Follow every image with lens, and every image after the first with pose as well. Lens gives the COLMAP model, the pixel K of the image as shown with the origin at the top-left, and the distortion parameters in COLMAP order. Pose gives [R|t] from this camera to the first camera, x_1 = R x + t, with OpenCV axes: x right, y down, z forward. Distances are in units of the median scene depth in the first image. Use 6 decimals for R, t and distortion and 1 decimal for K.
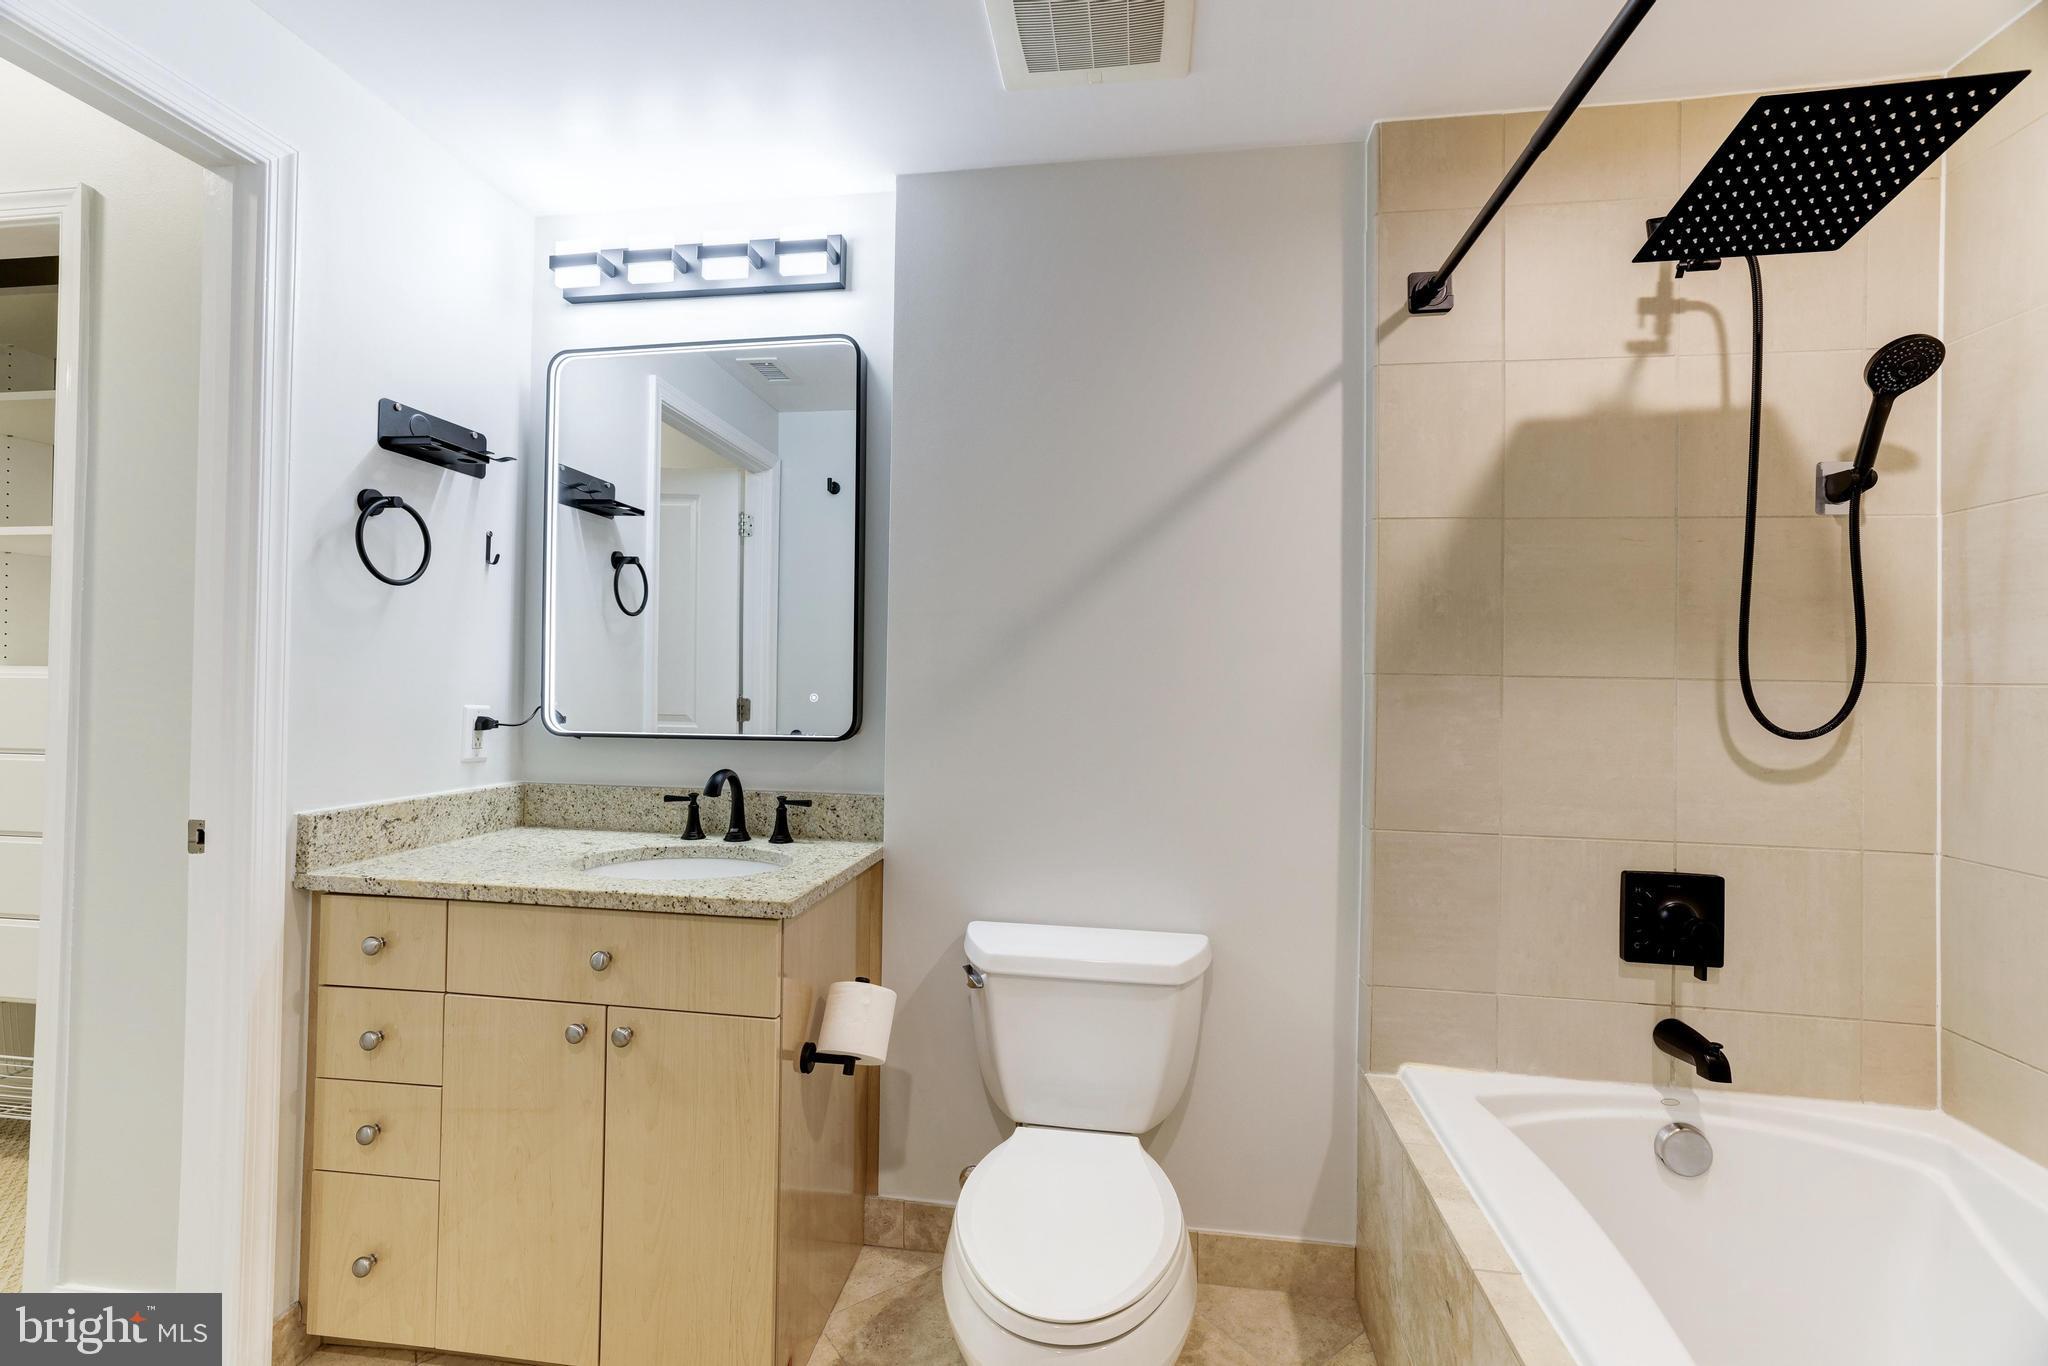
lens RADIAL K [[888.8, 0, 1043.0], [0, 888.8, 690.0], [0, 0, 1]] dist [-0.034786, 0.015181]
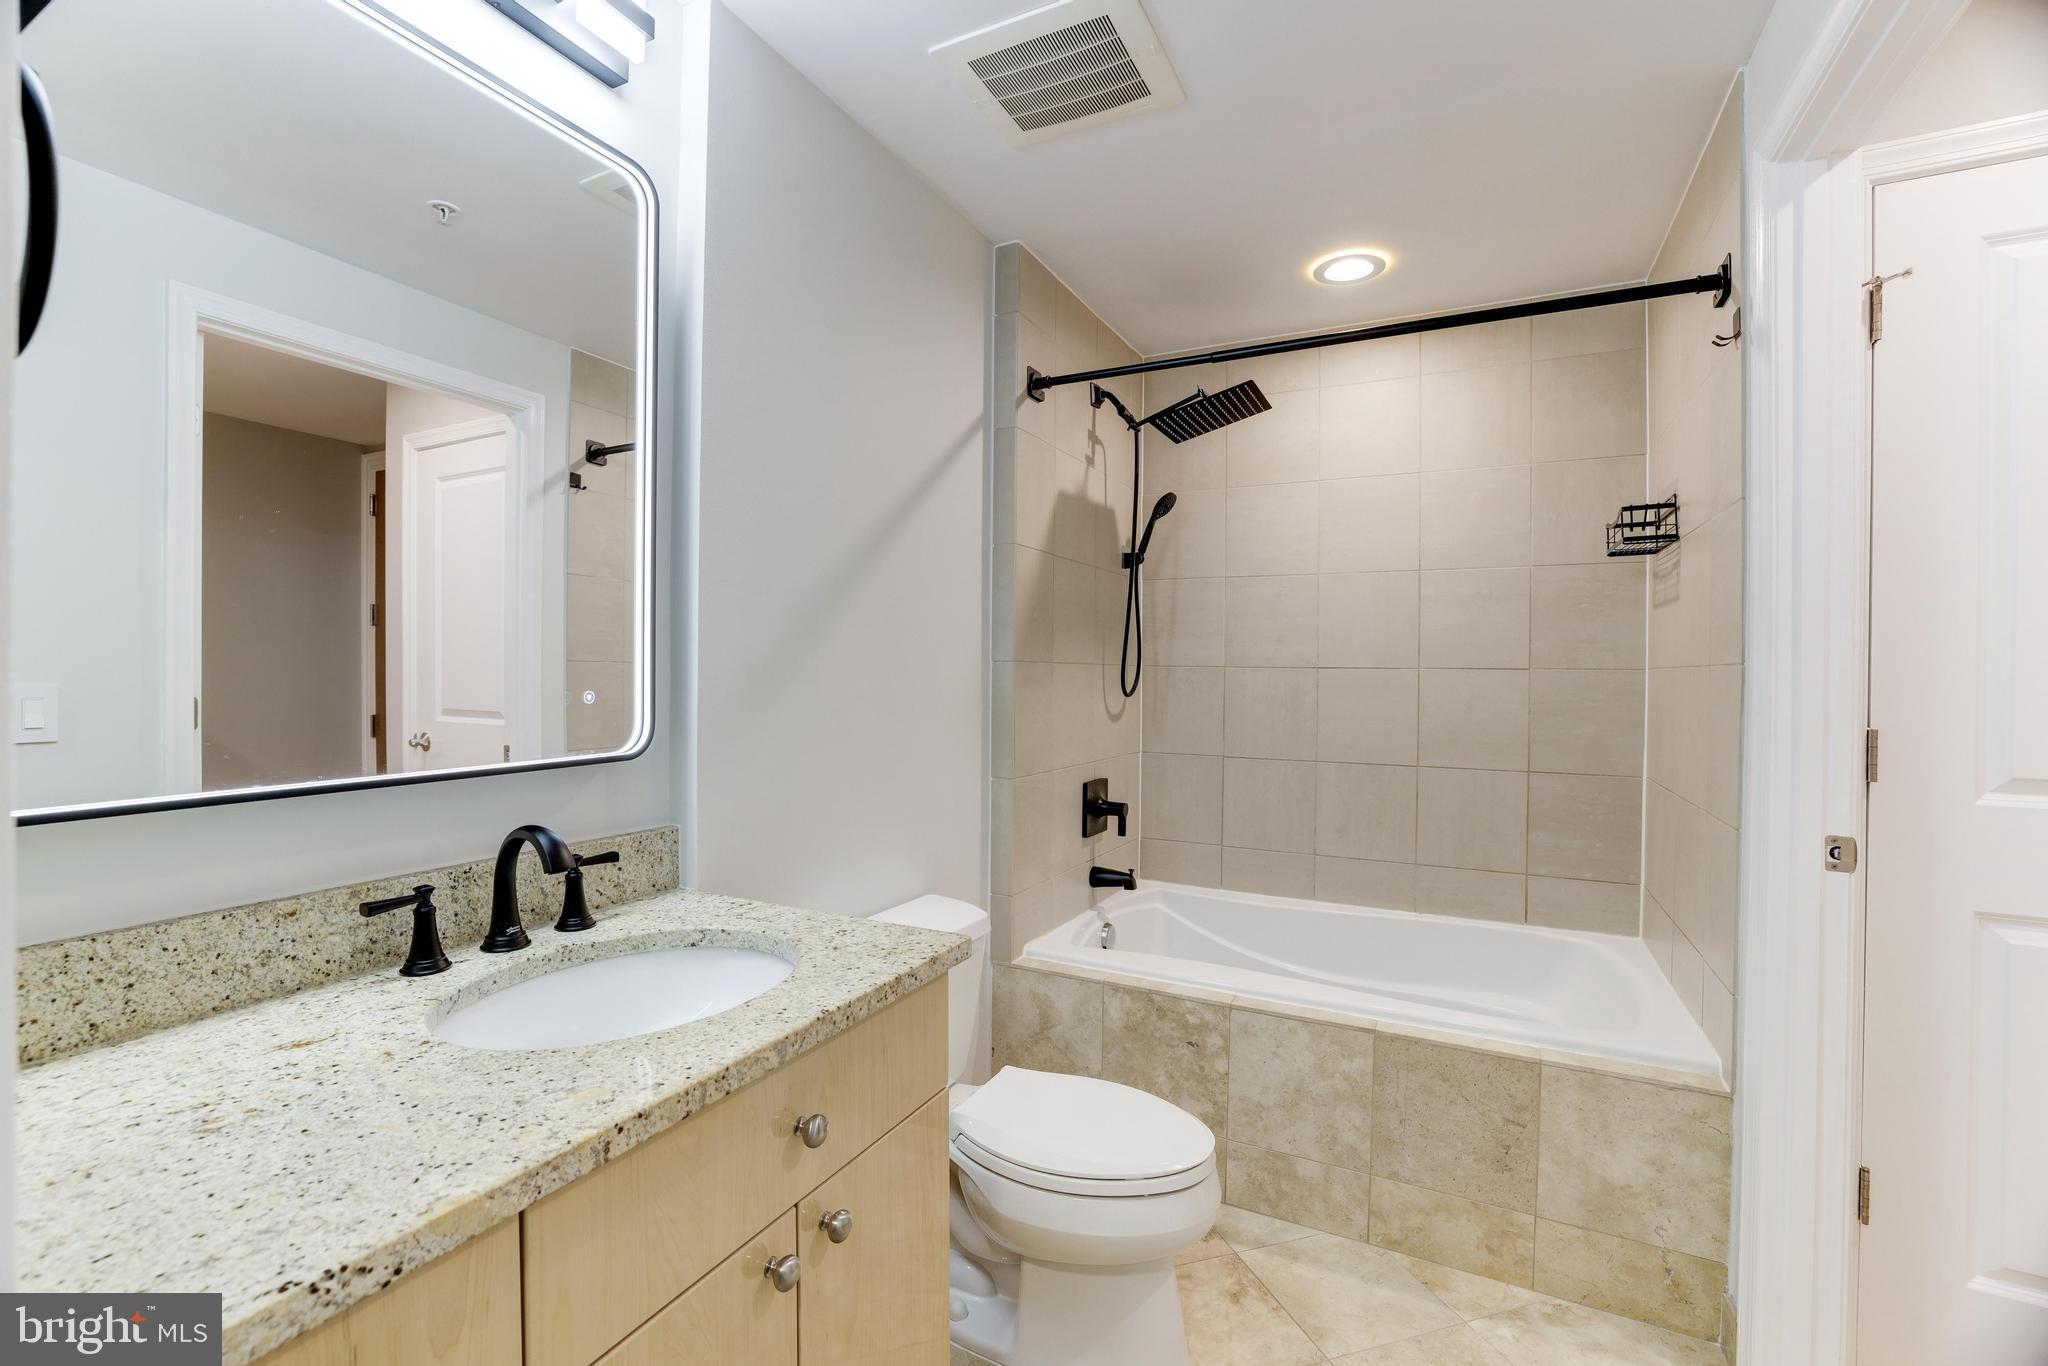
lens RADIAL K [[888.8, 0, 1009.5], [0, 888.8, 684.5], [0, 0, 1]] dist [-0.034786, 0.015181]
pose [[0.331991, -0.029344, 0.942826, -0.892848], [-0.003592, 0.999469, 0.032372, -0.027260], [-0.943276, -0.014134, 0.331709, 0.567883]]
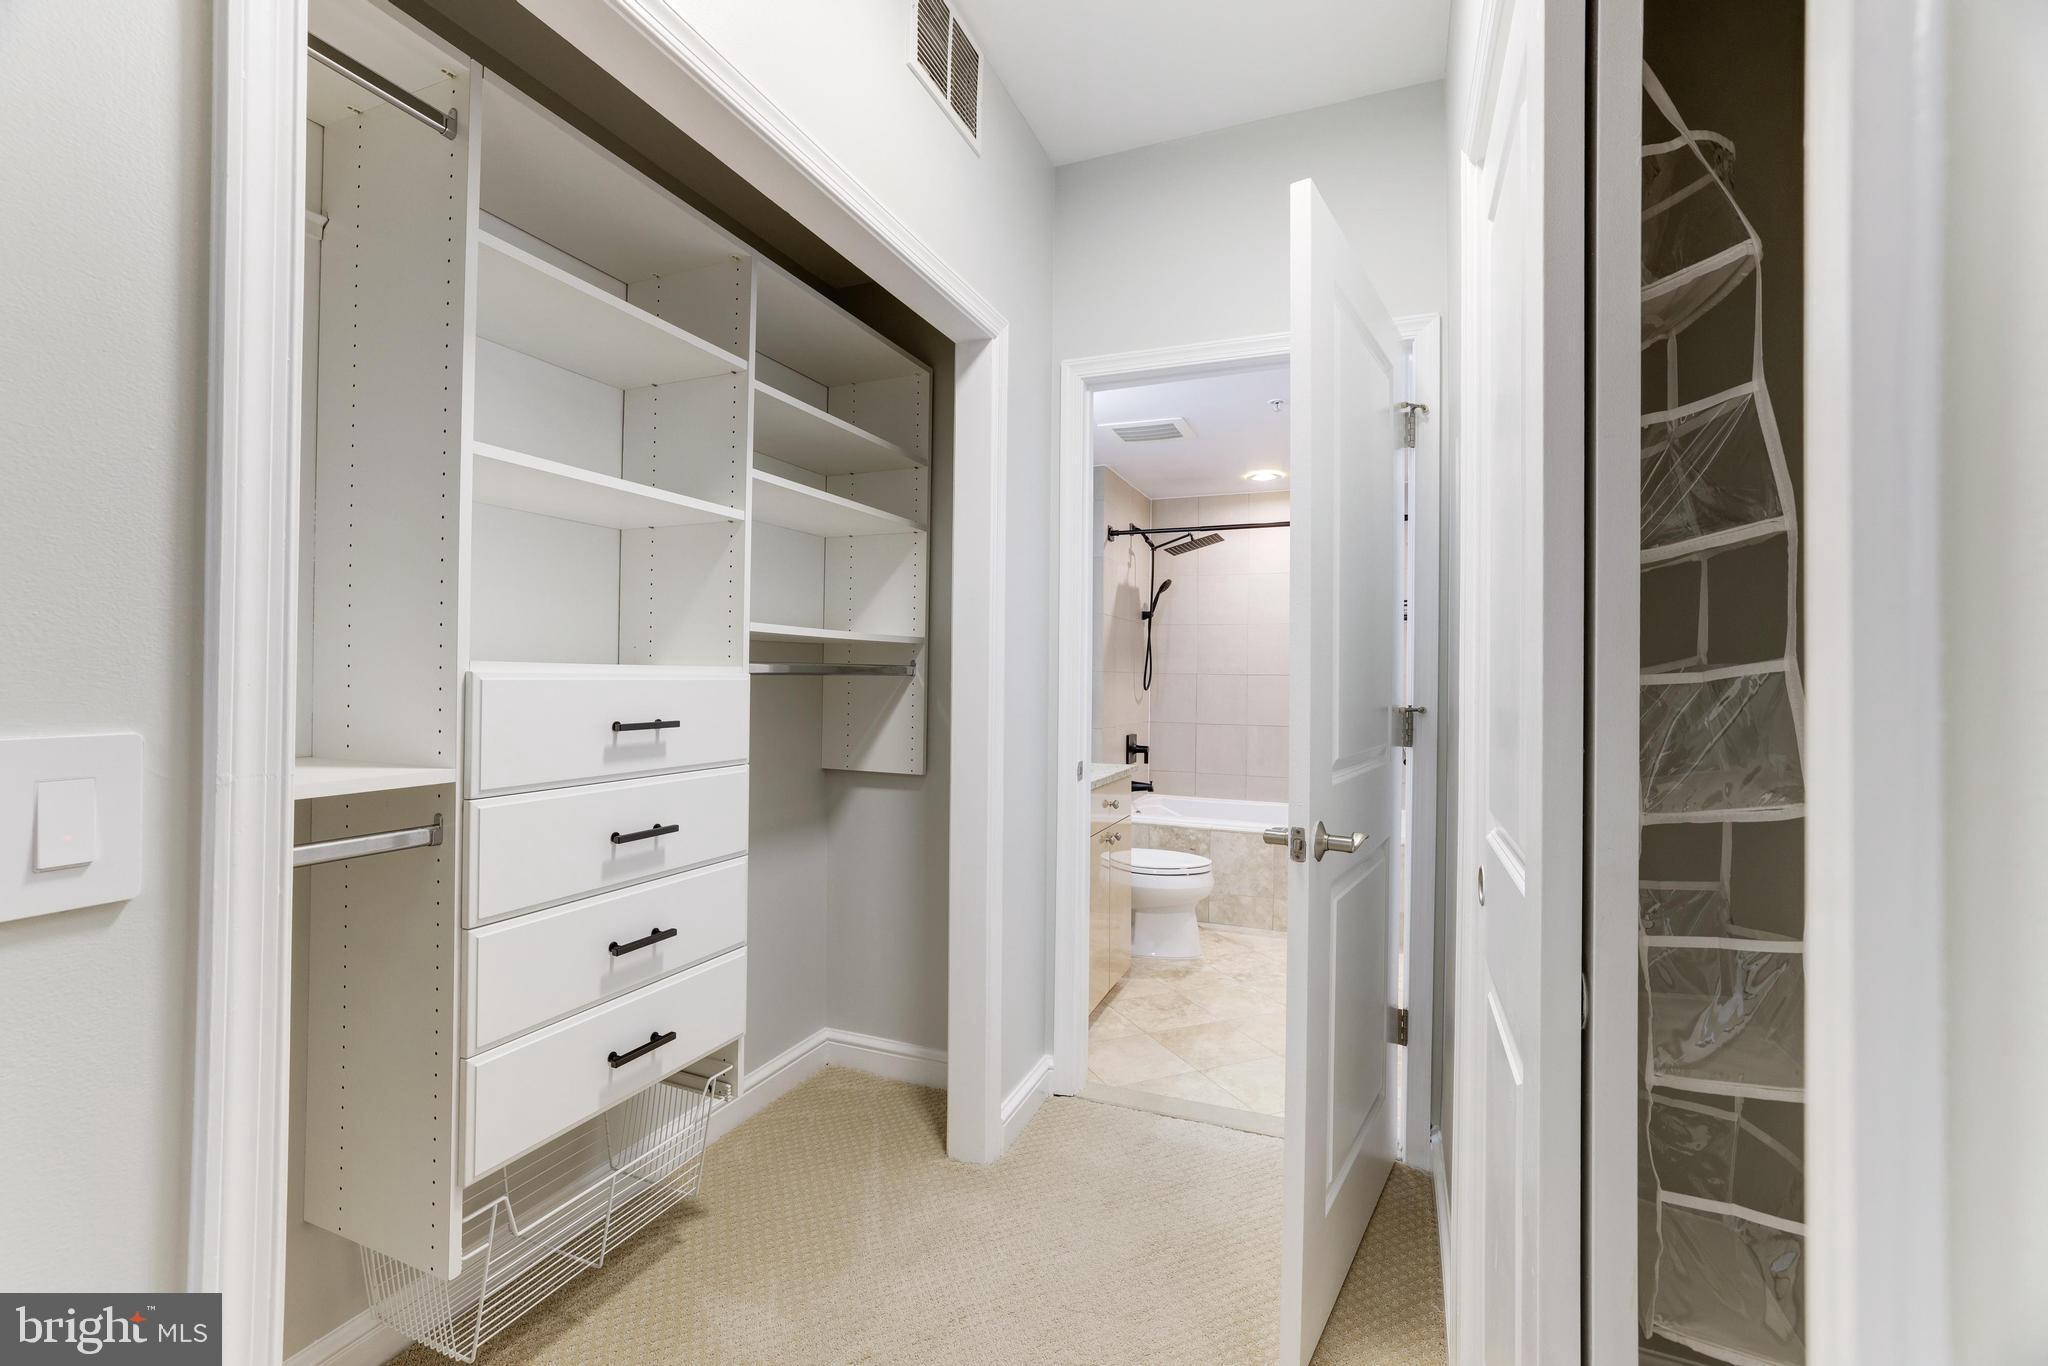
lens RADIAL K [[888.8, 0, 988.6], [0, 888.8, 666.9], [0, 0, 1]] dist [-0.034786, 0.015181]
pose [[0.275156, -0.002655, 0.961396, -2.361782], [-0.011566, 0.999915, 0.006071, -0.044357], [-0.961330, -0.012790, 0.275102, 0.592297]]
